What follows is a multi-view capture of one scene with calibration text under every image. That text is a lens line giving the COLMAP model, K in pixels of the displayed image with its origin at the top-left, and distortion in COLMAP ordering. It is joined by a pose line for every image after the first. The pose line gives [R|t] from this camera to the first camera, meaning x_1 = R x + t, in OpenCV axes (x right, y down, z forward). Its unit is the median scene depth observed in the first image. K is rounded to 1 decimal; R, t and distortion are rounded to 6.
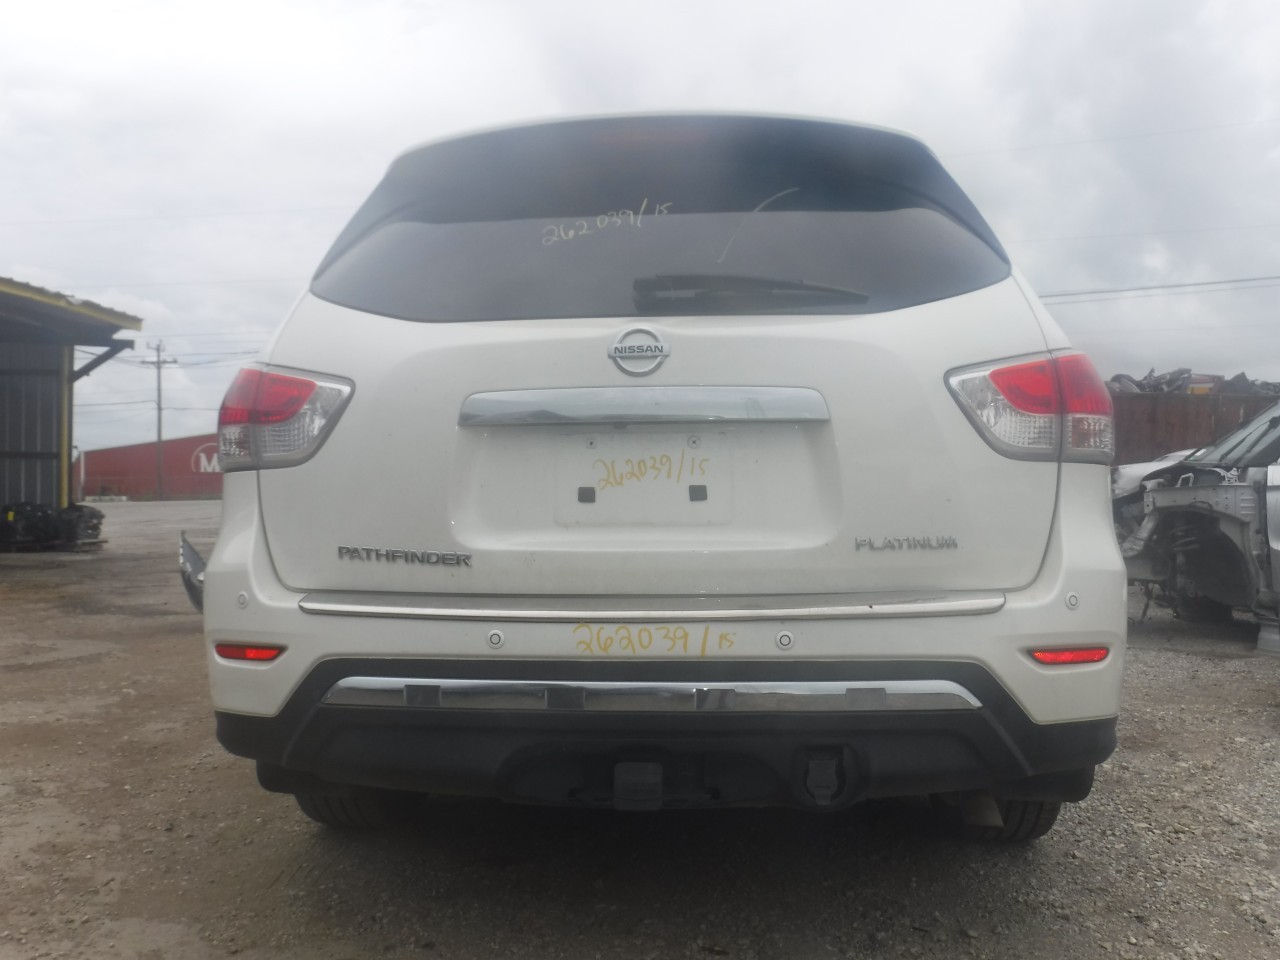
lens RADIAL K [[1037.2, 0, 637.9], [0, 1037.2, 516.8], [0, 0, 1]] dist [-0.079676, 0.024383]
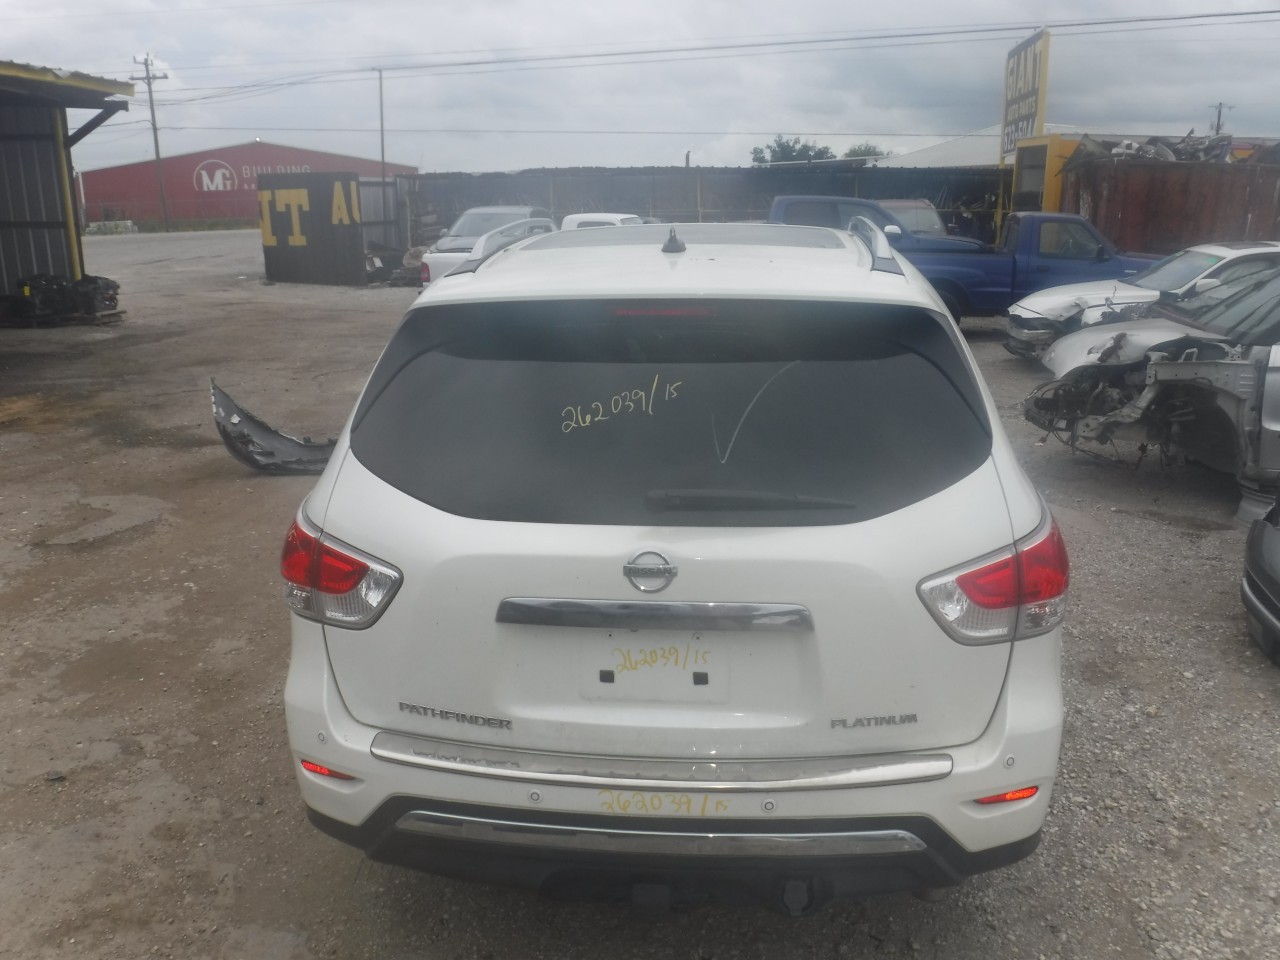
lens RADIAL K [[1037.1, 0, 641.1], [0, 1037.1, 502.4], [0, 0, 1]] dist [-0.084606, 0.034973]
pose [[0.999902, -0.002670, -0.013762, 0.004150], [0.006291, 0.962768, 0.270256, -0.338165], [0.012528, -0.270316, 0.962690, -0.053397]]
